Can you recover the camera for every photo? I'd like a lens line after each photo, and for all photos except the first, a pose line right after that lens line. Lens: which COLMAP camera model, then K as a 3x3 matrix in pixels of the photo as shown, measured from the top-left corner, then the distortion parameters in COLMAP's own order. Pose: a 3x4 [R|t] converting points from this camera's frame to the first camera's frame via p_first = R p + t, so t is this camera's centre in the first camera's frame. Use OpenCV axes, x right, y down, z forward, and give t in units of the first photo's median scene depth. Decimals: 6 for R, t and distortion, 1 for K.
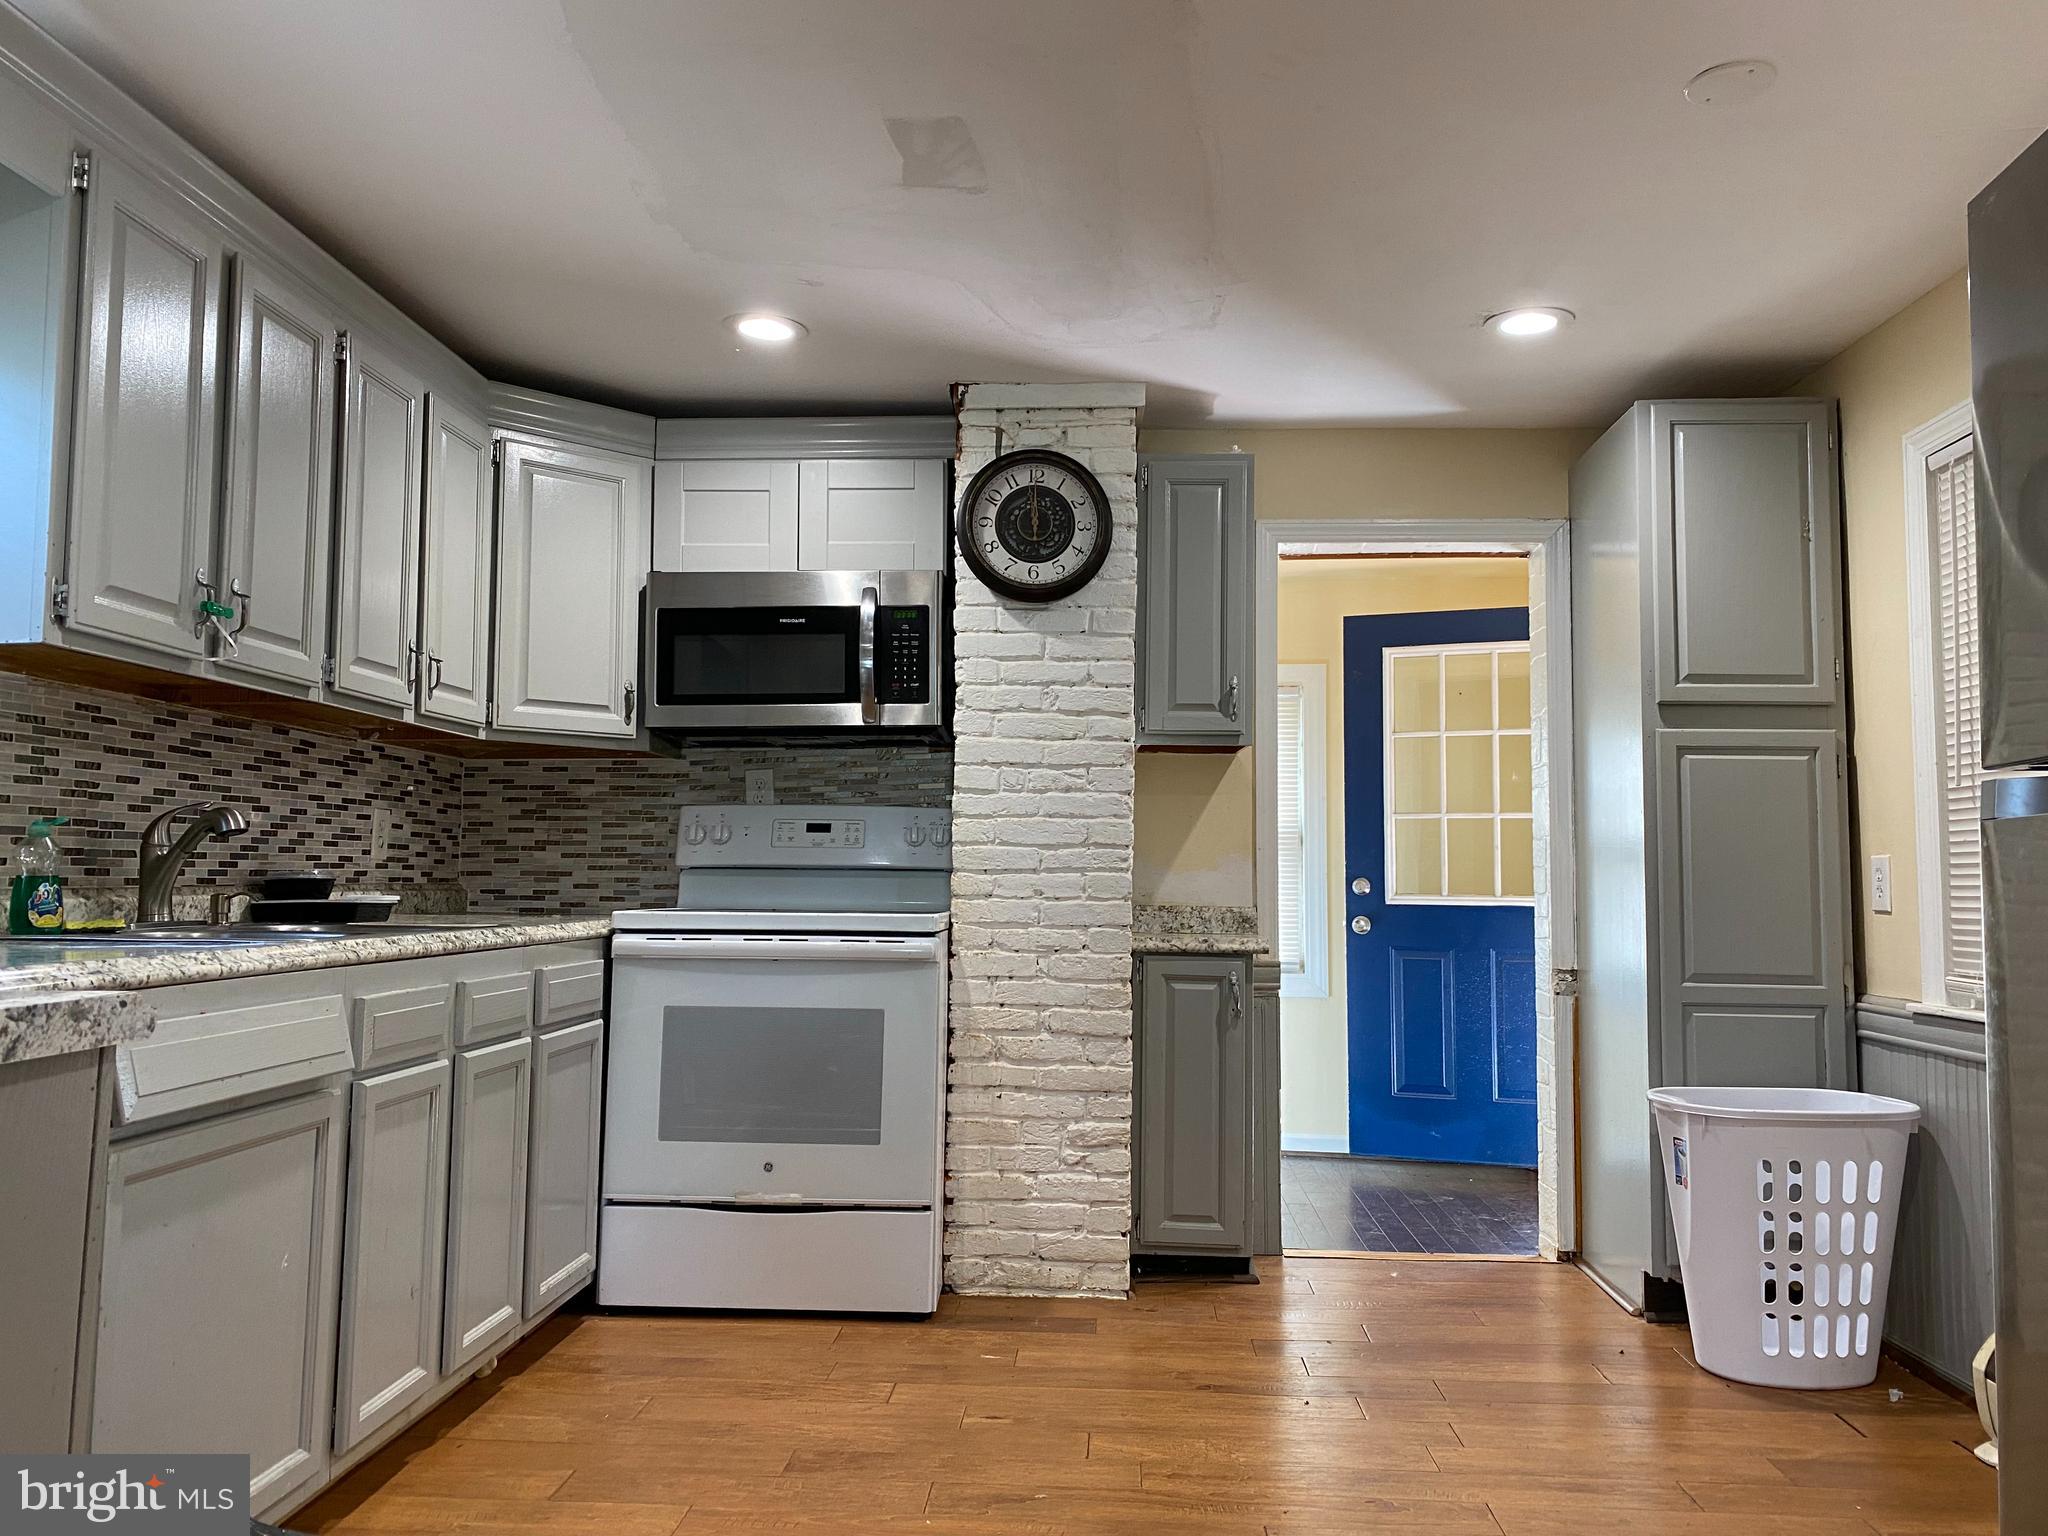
lens RADIAL K [[1548.9, 0, 1029.3], [0, 1548.9, 762.1], [0, 0, 1]] dist [0.060818, -0.083678]
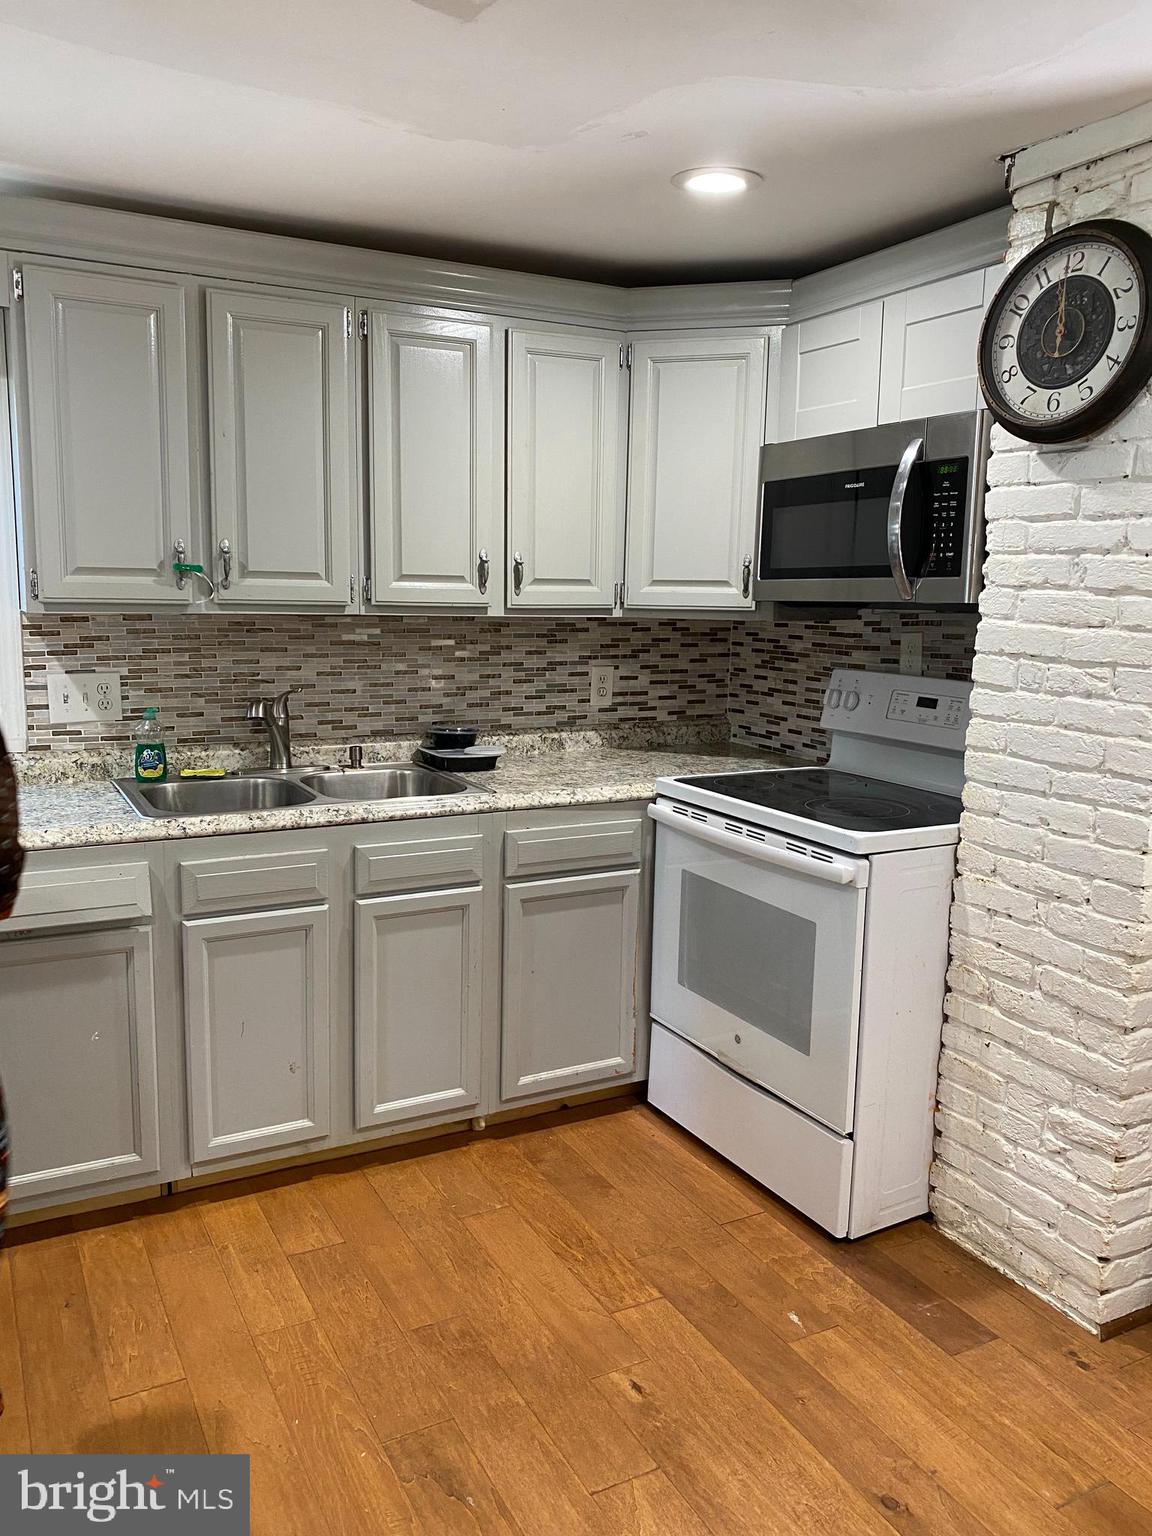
lens RADIAL K [[1161.7, 0, 530.7], [0, 1161.7, 782.1], [0, 0, 1]] dist [0.060818, -0.083678]
pose [[0.526556, 0.139462, -0.838624, 0.372177], [0.049209, 0.979799, 0.193836, -0.065719], [0.848715, -0.143333, 0.509056, 0.475062]]
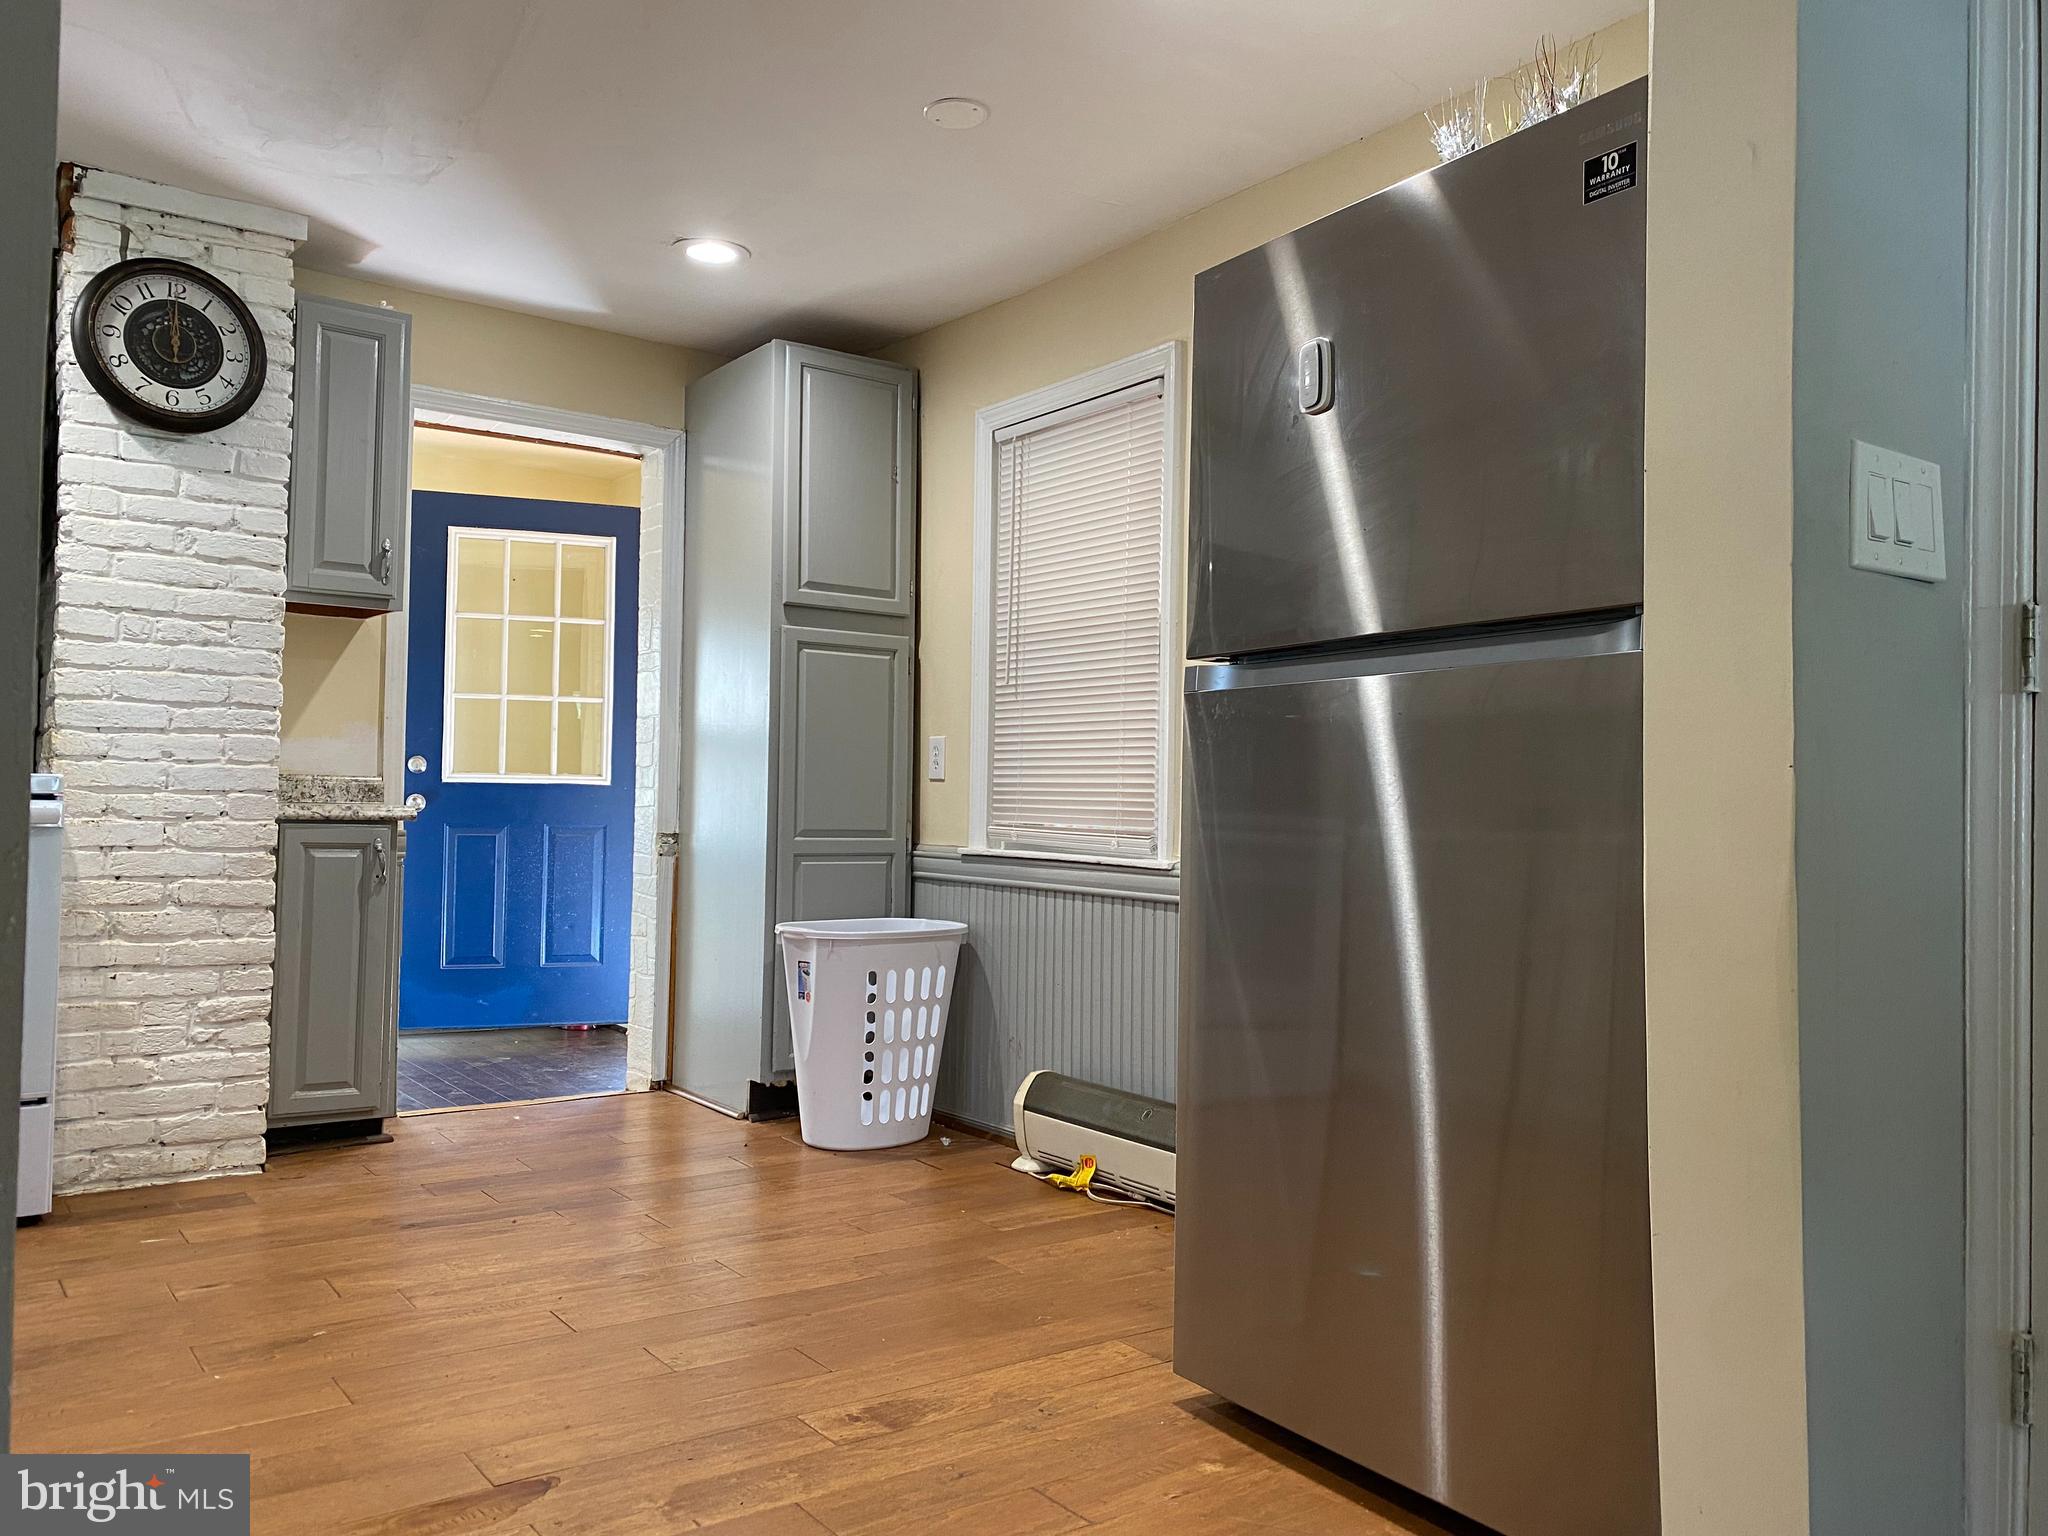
lens RADIAL K [[1548.9, 0, 1003.4], [0, 1548.9, 773.3], [0, 0, 1]] dist [0.060818, -0.083678]
pose [[0.778769, 0.014959, 0.627133, -0.189446], [-0.060093, 0.996897, 0.050843, 0.019373], [-0.624426, -0.077281, 0.777251, -0.023989]]
